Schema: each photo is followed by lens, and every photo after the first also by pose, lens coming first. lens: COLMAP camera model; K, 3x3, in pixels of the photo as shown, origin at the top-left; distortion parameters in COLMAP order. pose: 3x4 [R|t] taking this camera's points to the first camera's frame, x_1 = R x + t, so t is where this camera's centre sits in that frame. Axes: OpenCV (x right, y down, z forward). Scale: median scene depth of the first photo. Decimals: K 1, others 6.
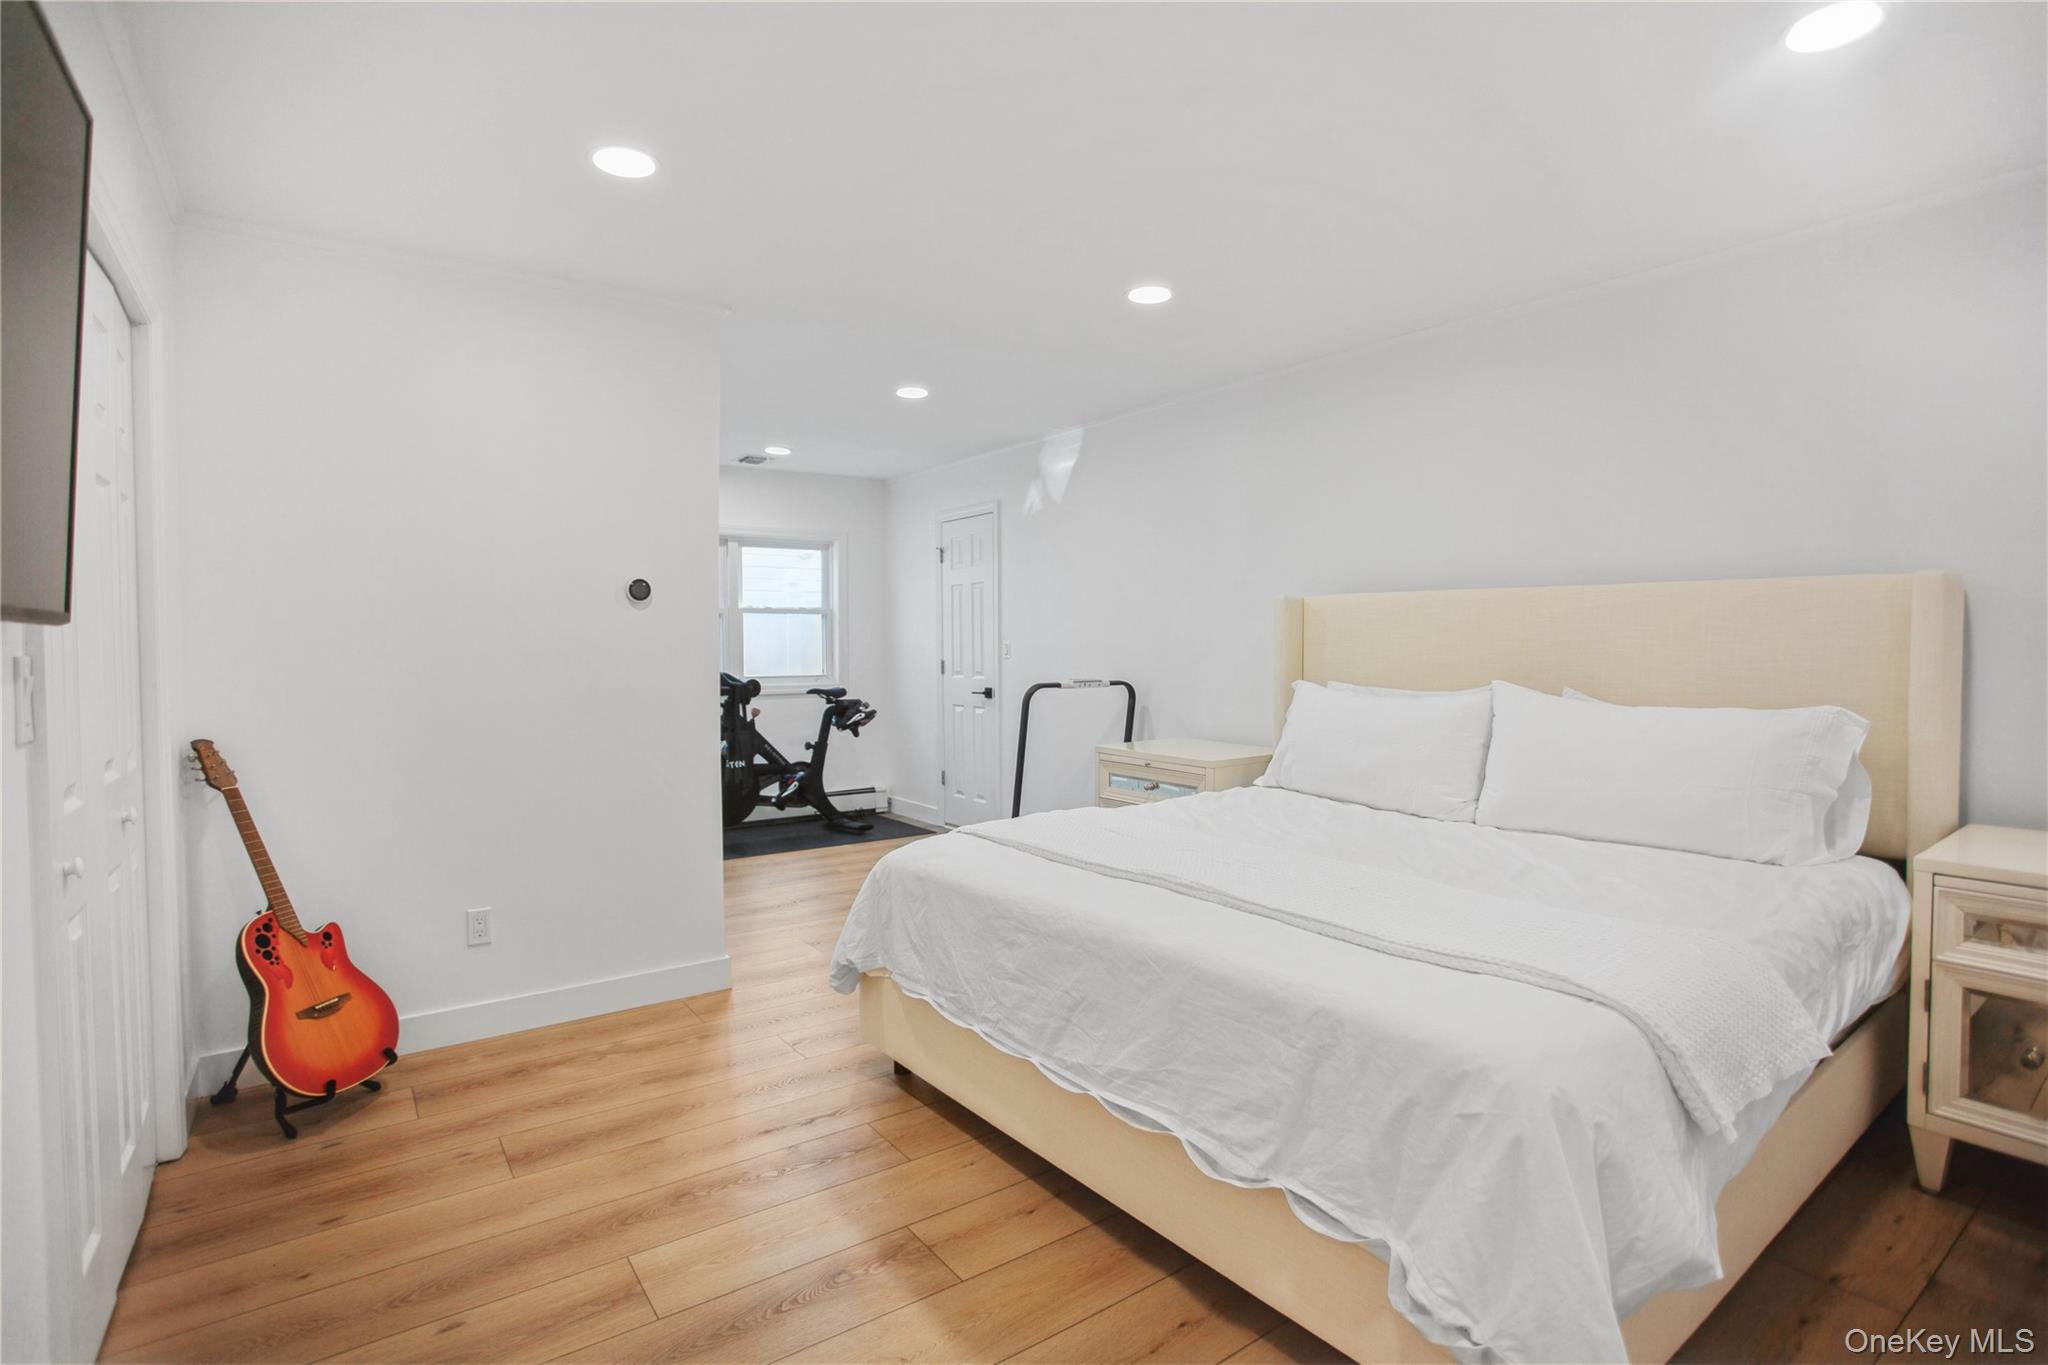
lens RADIAL K [[995.6, 0, 1047.4], [0, 995.6, 663.0], [0, 0, 1]] dist [-0.038146, 0.000692]
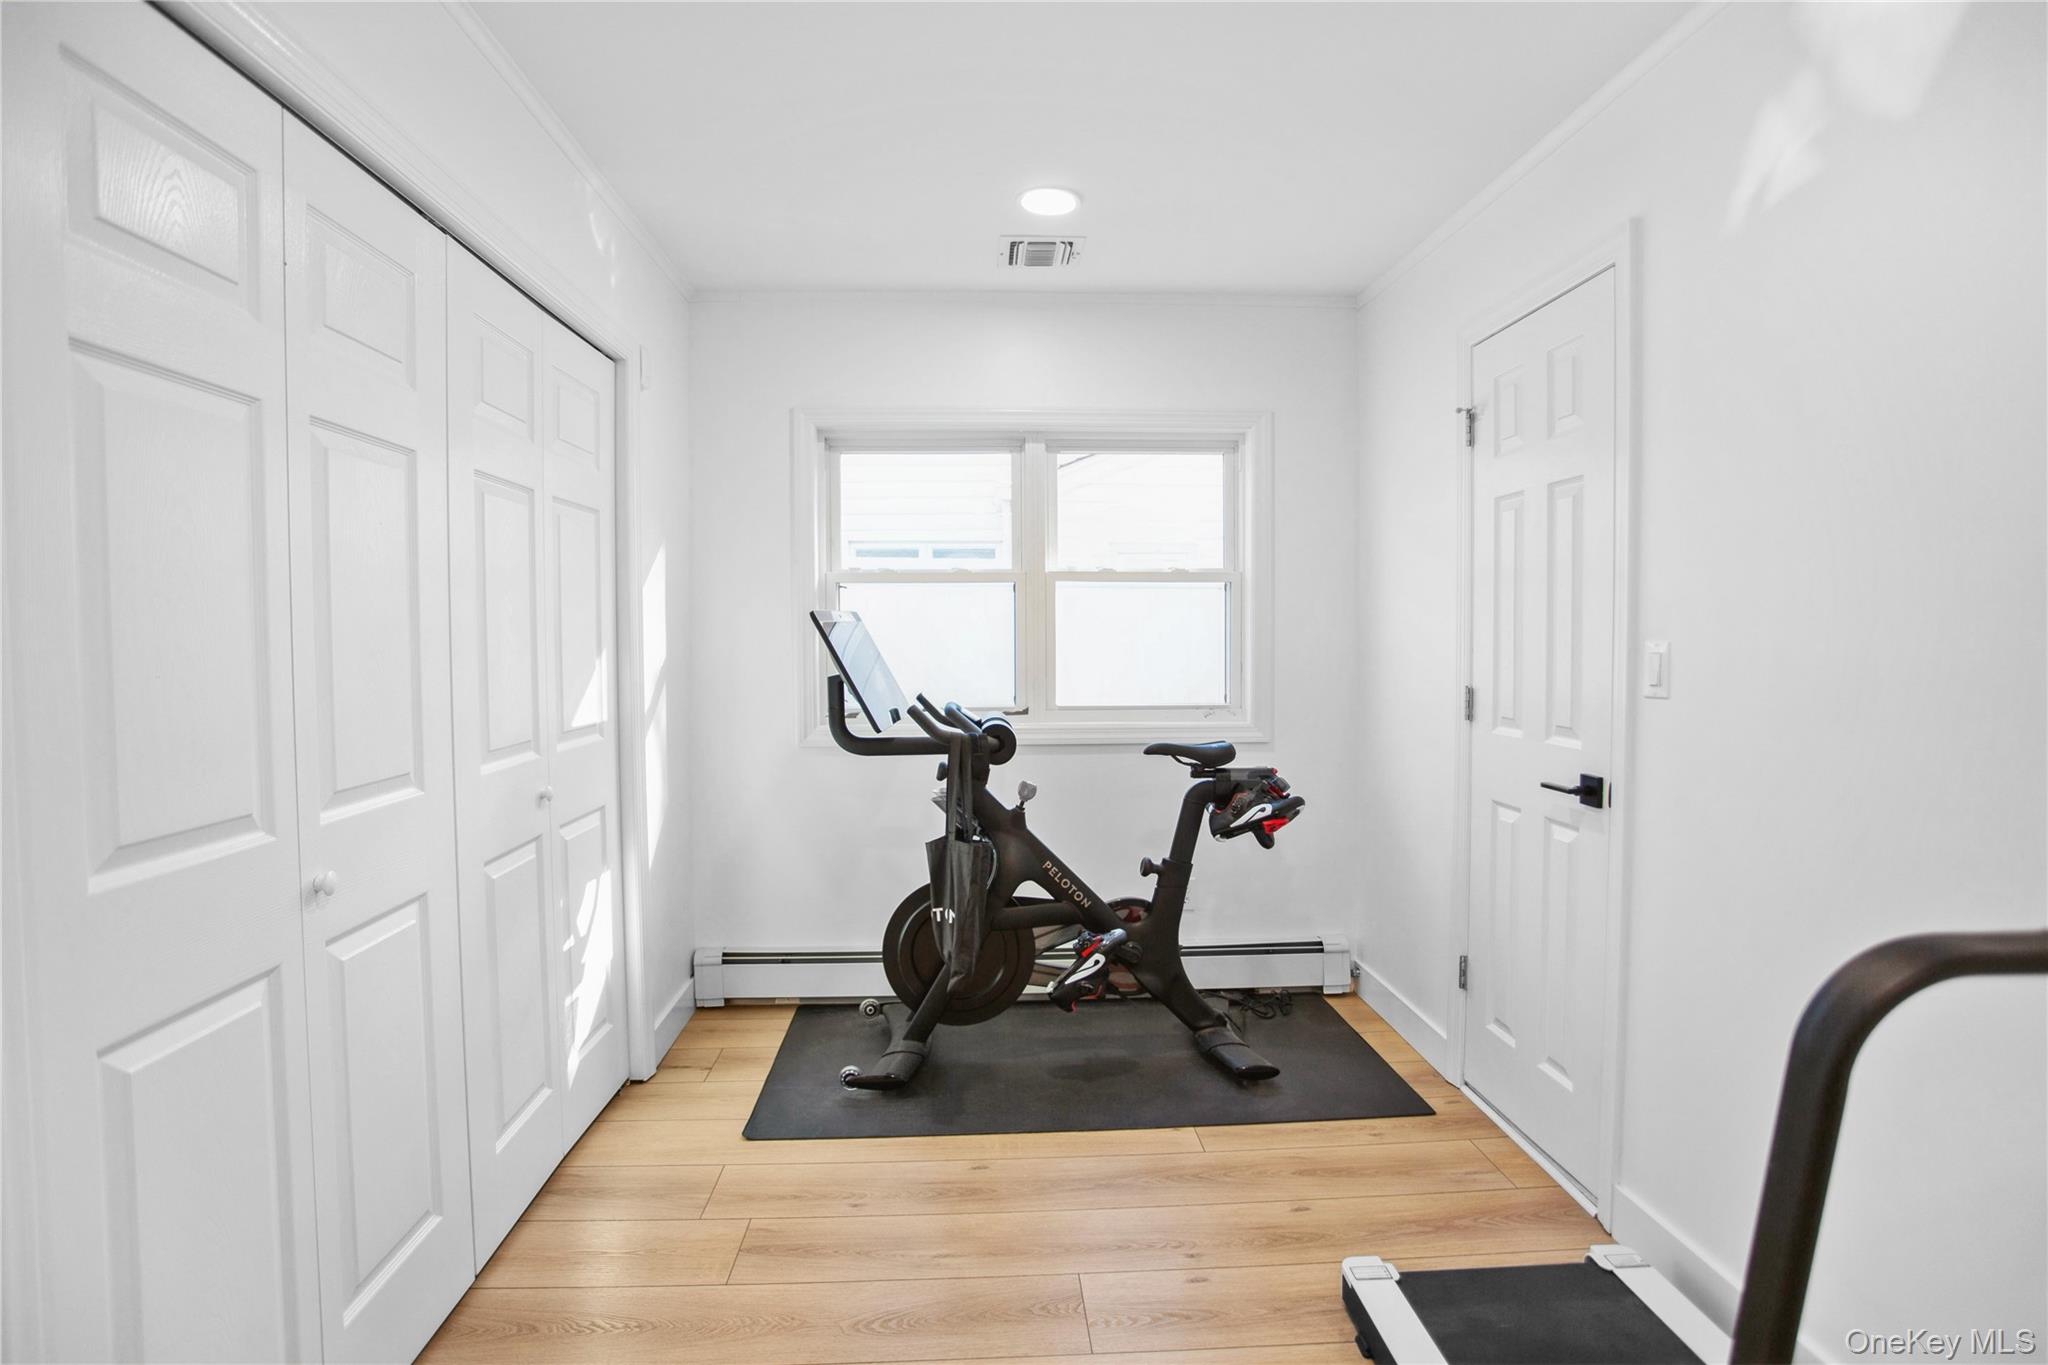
lens RADIAL K [[995.6, 0, 1047.4], [0, 995.6, 663.0], [0, 0, 1]] dist [-0.038146, 0.000692]
pose [[0.840929, 0.022450, -0.540680, -0.032873], [-0.015475, 0.999728, 0.017441, -0.017682], [0.540924, -0.006300, 0.841048, 0.579595]]
